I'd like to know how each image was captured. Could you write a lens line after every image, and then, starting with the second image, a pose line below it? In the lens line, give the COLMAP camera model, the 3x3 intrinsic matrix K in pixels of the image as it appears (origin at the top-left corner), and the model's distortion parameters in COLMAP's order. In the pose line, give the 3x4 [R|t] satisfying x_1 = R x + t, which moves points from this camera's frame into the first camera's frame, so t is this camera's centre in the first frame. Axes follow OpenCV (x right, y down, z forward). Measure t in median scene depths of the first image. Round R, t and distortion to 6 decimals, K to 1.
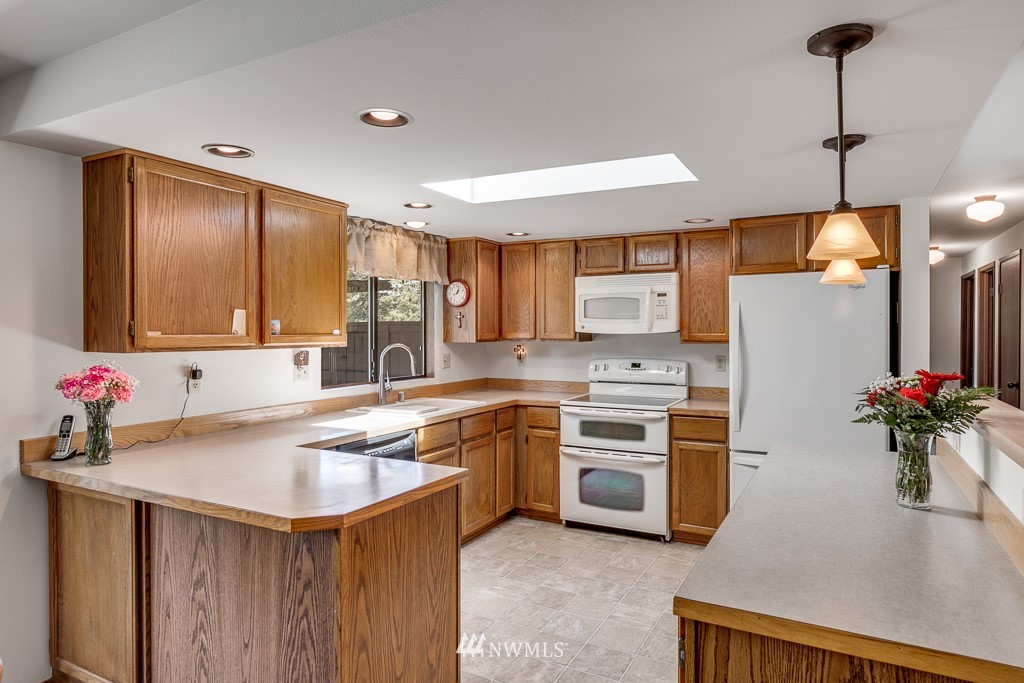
lens RADIAL K [[623.0, 0, 515.8], [0, 623.0, 344.5], [0, 0, 1]] dist [-0.000572, -0.000121]
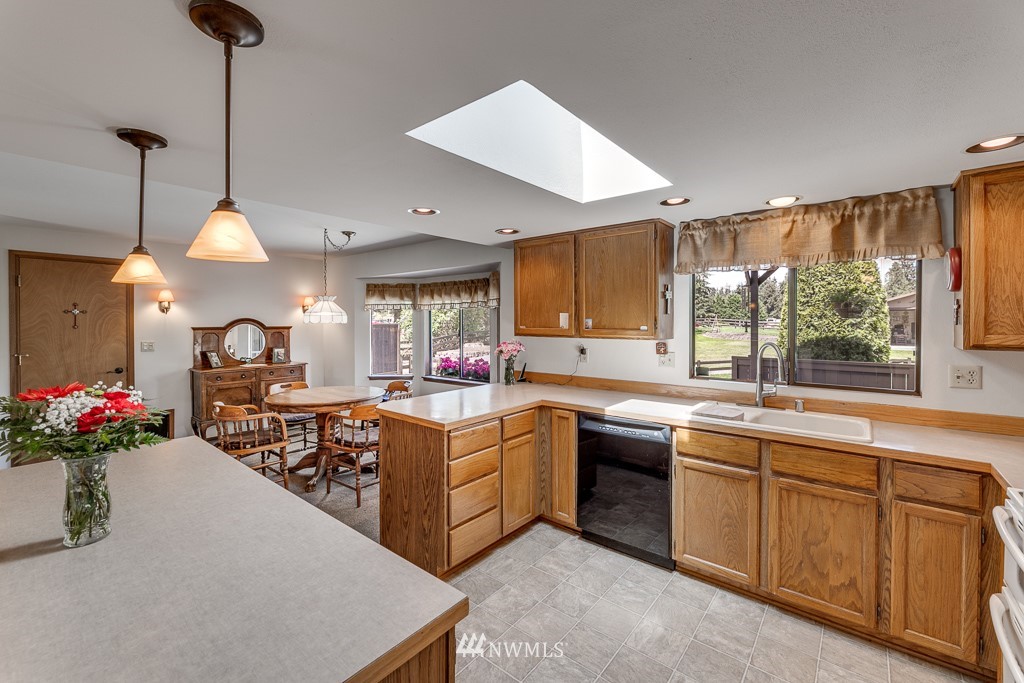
lens RADIAL K [[439.6, 0, 502.5], [0, 439.6, 324.3], [0, 0, 1]] dist [0.001311, 0.000465]
pose [[-0.221436, 0.009751, -0.975126, 0.608414], [-0.021297, 0.999663, 0.014832, -0.033759], [0.974942, 0.024052, -0.221153, 0.920982]]
